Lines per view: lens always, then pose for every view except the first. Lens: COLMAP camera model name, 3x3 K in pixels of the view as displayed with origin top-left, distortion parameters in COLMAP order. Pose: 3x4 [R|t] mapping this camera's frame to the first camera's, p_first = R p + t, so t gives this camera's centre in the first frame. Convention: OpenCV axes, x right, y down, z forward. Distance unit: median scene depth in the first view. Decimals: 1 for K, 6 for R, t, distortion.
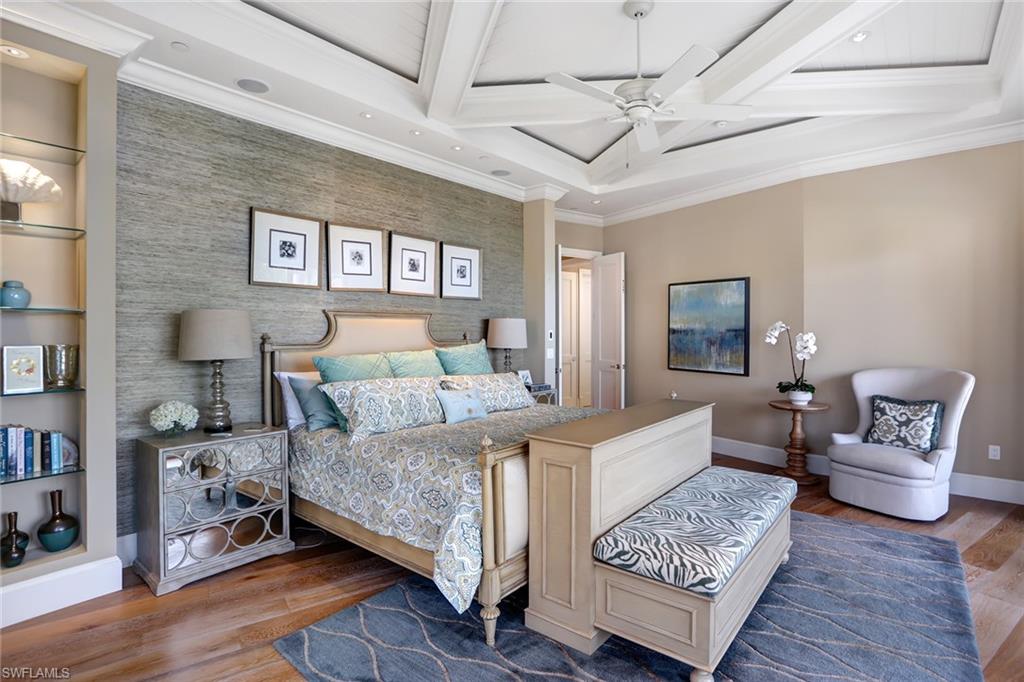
lens RADIAL K [[500.1, 0, 516.1], [0, 500.1, 335.7], [0, 0, 1]] dist [-0.034129, 0.001988]
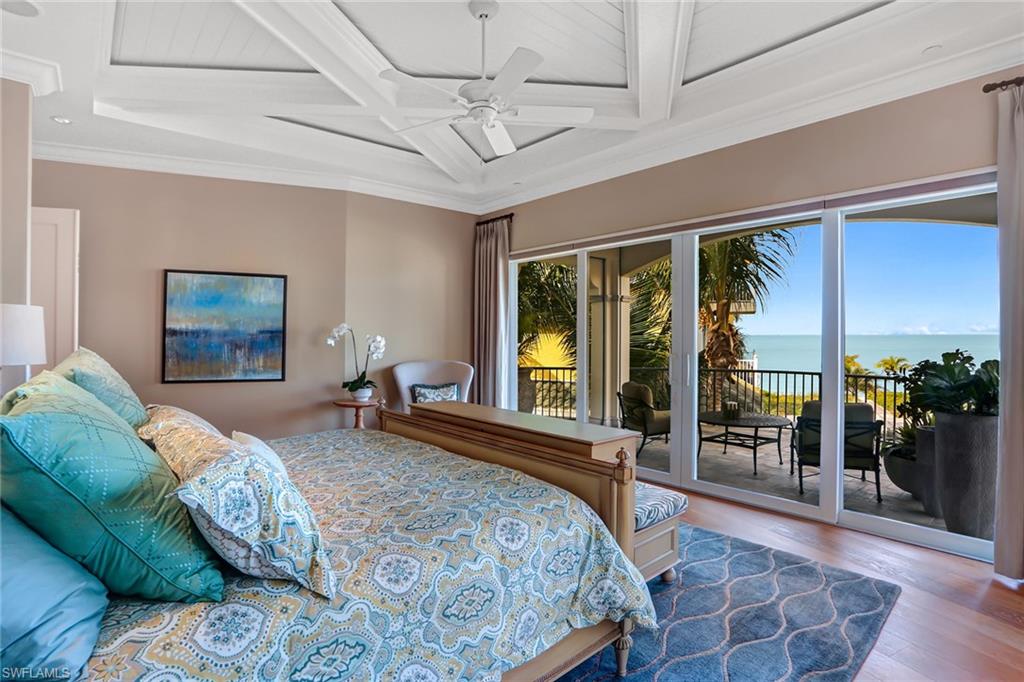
lens RADIAL K [[500.1, 0, 518.2], [0, 500.1, 339.5], [0, 0, 1]] dist [-0.034129, 0.001988]
pose [[0.153200, -0.006505, 0.988174, -0.386869], [0.002827, 0.999977, 0.006145, -0.001192], [-0.988191, 0.001852, 0.153215, 0.414315]]
